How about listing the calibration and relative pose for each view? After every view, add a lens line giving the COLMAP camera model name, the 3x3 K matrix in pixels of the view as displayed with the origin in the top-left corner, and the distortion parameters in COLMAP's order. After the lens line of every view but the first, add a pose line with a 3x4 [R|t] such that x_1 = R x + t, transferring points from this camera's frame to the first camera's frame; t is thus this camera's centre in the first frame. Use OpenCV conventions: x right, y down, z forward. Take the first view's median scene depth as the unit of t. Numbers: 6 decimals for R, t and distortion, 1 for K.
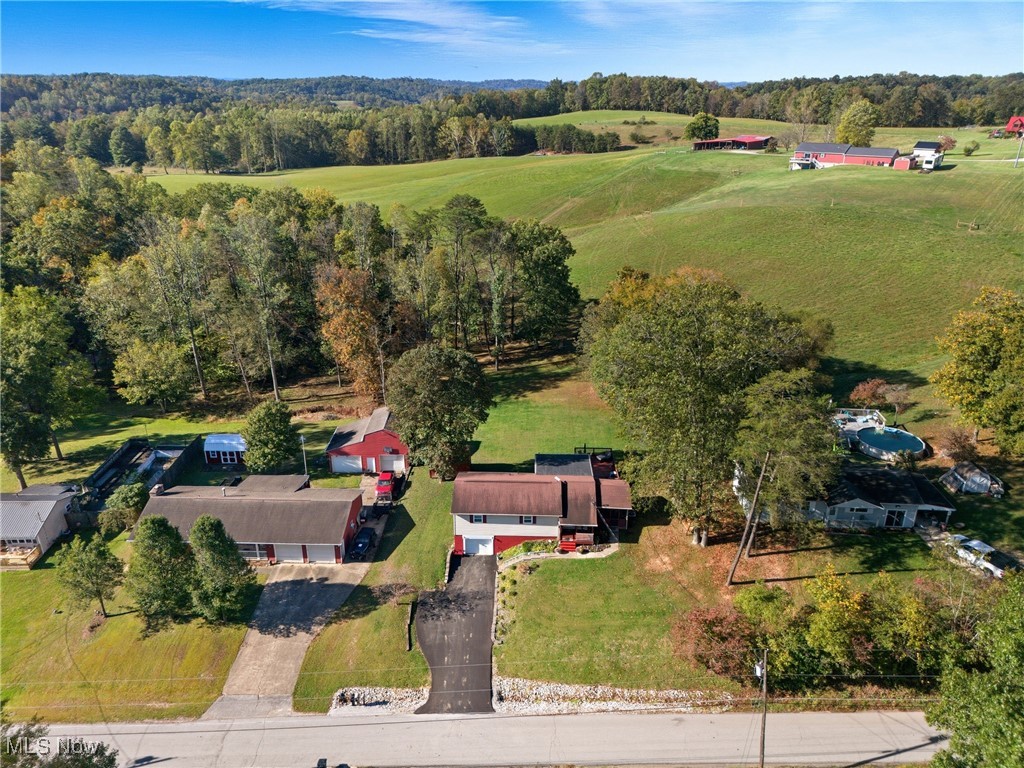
lens RADIAL K [[718.2, 0, 516.2], [0, 718.2, 382.9], [0, 0, 1]] dist [0.039597, -0.006279]
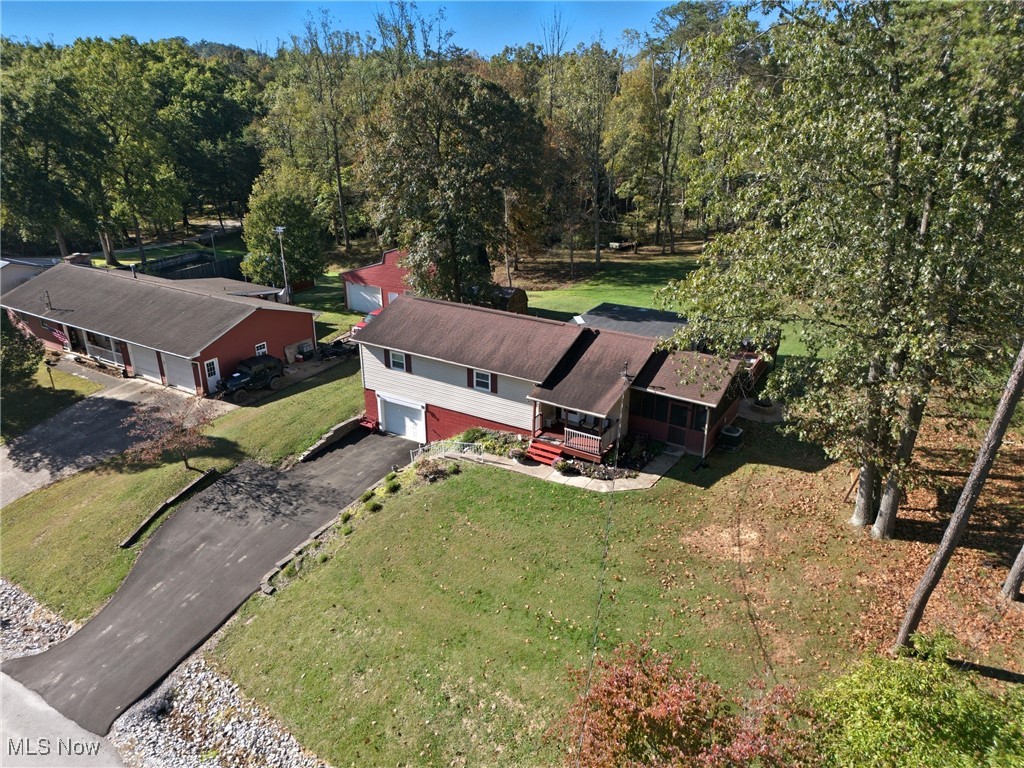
lens RADIAL K [[718.2, 0, 508.5], [0, 718.2, 381.6], [0, 0, 1]] dist [0.039597, -0.006279]
pose [[0.873146, 0.182624, -0.451956, 0.244844], [-0.182000, 0.982255, 0.045294, 0.166884], [0.452208, 0.042708, 0.890889, 0.590372]]
